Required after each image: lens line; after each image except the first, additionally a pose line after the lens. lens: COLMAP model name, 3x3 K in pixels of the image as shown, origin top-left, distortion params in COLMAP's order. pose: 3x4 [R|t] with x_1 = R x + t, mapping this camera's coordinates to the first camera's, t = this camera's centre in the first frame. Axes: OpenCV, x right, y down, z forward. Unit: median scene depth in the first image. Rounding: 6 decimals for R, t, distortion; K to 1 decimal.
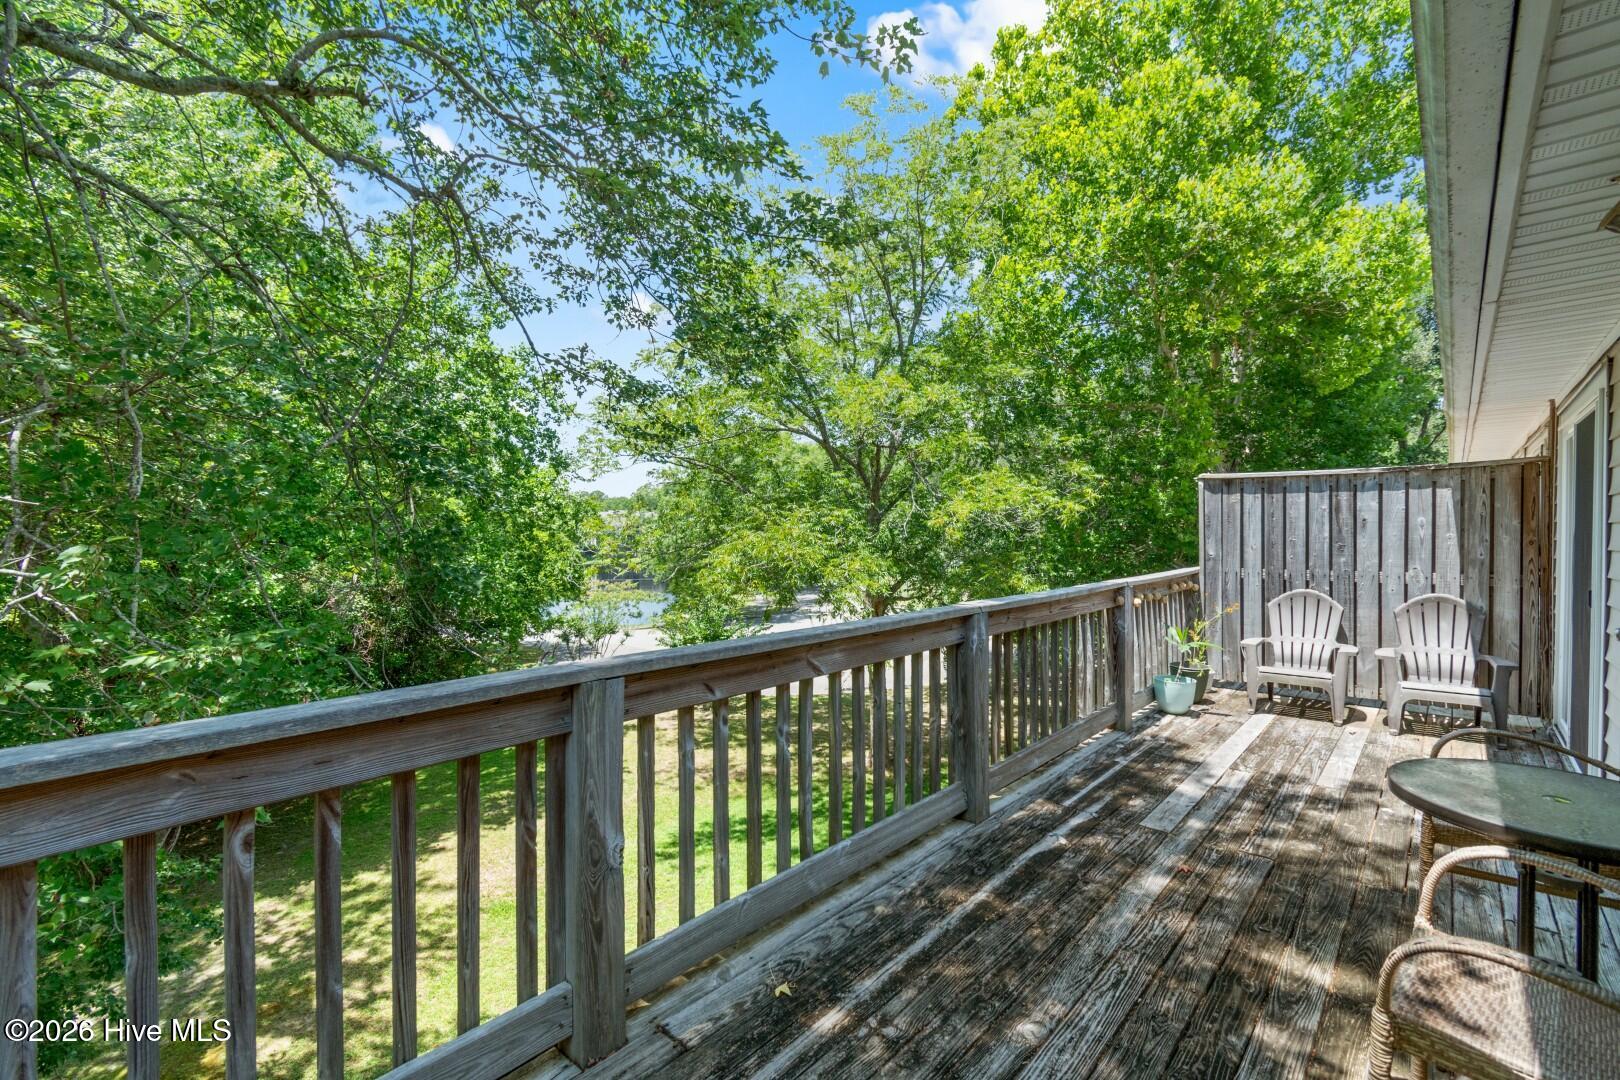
lens RADIAL K [[707.8, 0, 810.0], [0, 707.8, 540.0], [0, 0, 1]] dist [-0.002627, -0.000490]
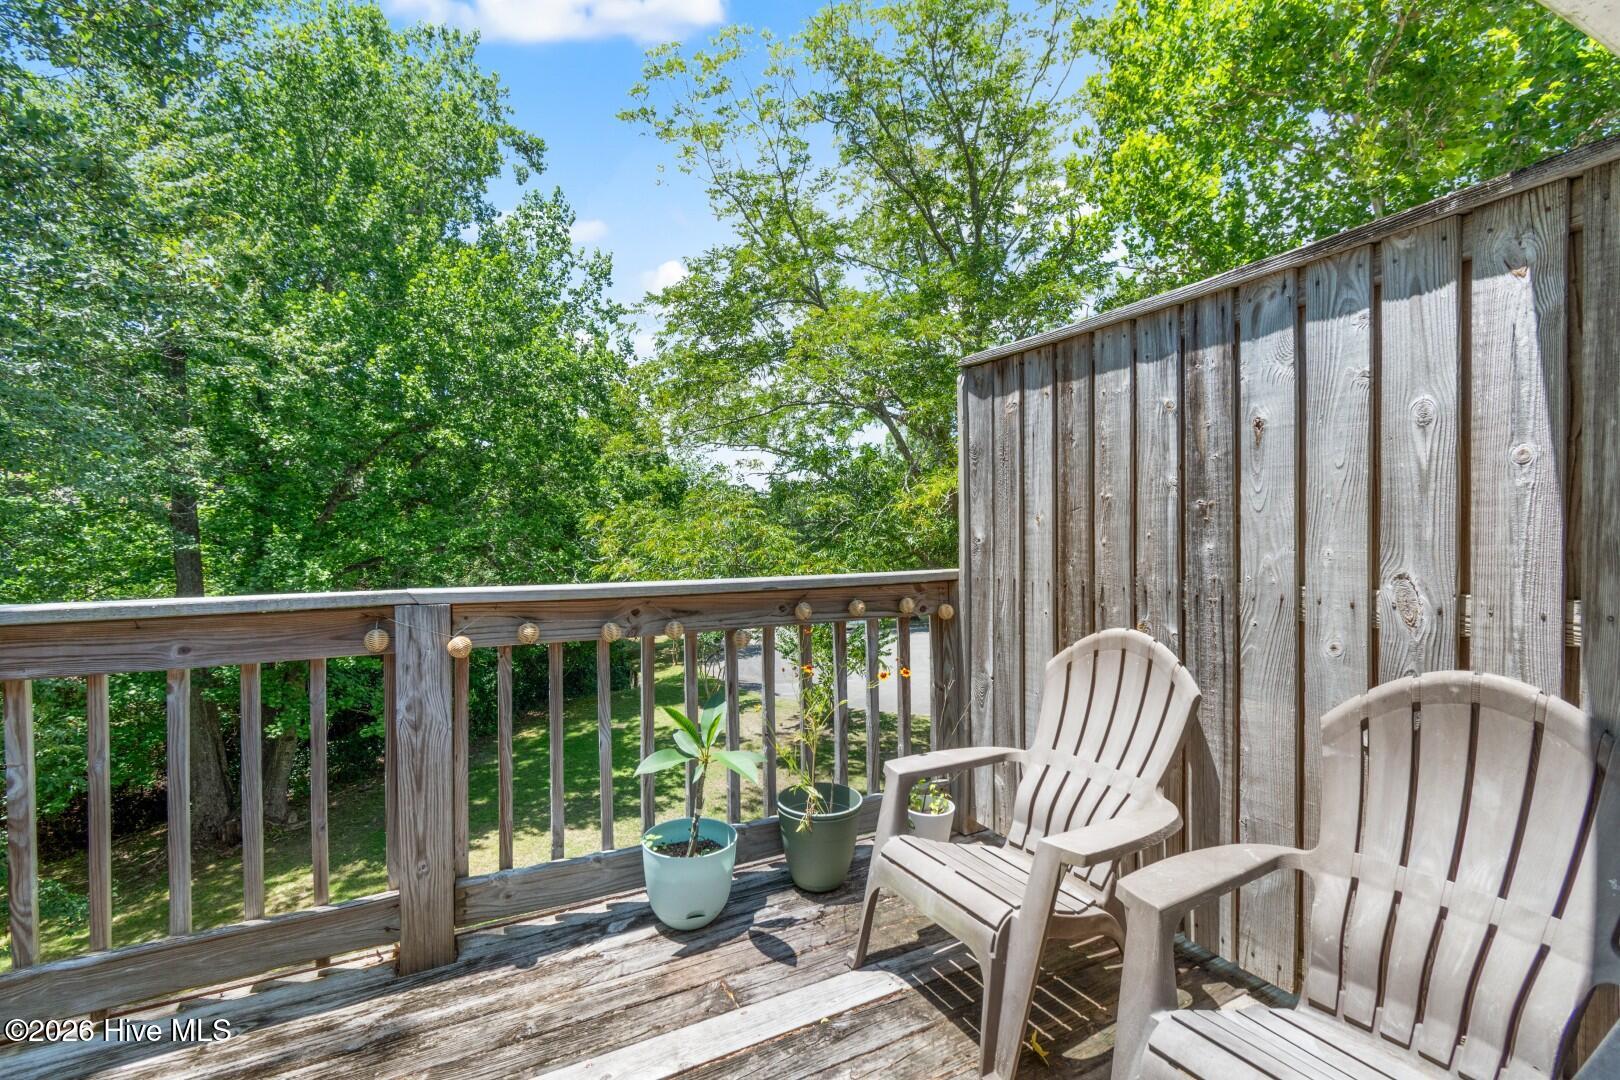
lens RADIAL K [[717.7, 0, 803.4], [0, 717.7, 538.9], [0, 0, 1]] dist [-0.000709, -0.000161]
pose [[0.937428, 0.000596, -0.348178, 0.752203], [-0.000979, 0.999999, -0.000926, 0.026297], [0.348177, 0.001209, 0.937428, 0.663516]]
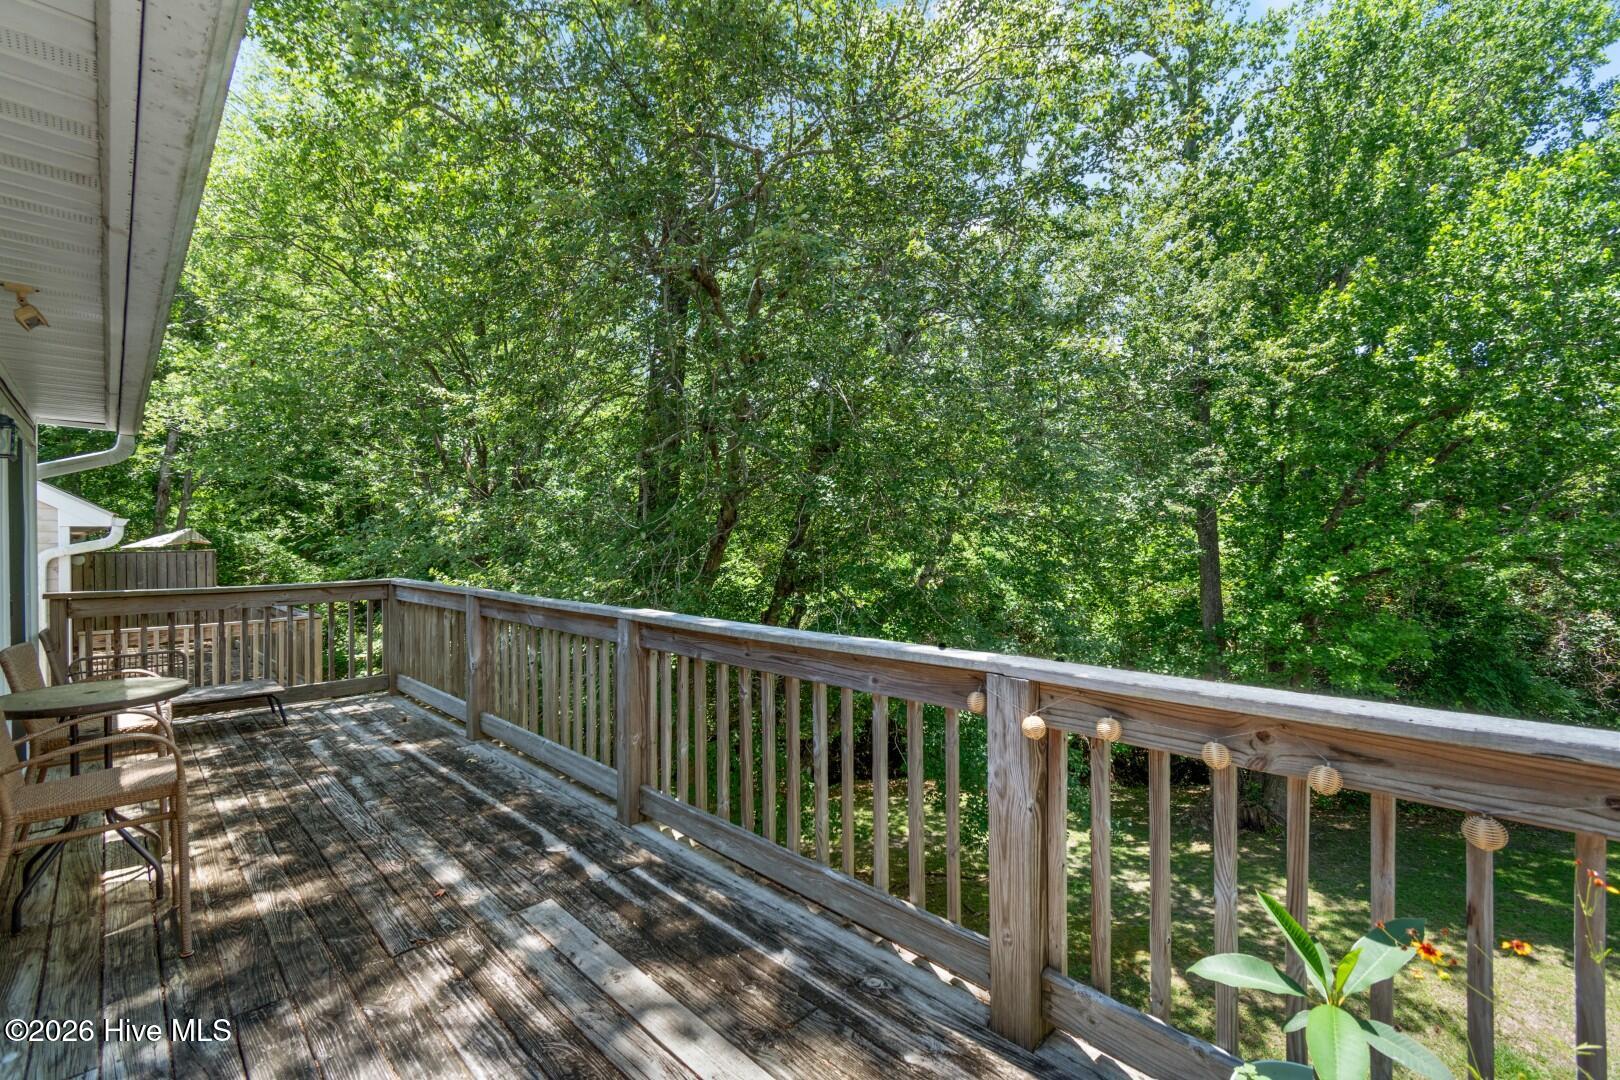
lens RADIAL K [[717.7, 0, 803.4], [0, 717.7, 538.9], [0, 0, 1]] dist [-0.000709, -0.000161]
pose [[-0.067744, 0.005430, -0.997688, 0.819537], [-0.002815, 0.999980, 0.005633, -0.013888], [0.997699, 0.003190, -0.067728, 0.864656]]
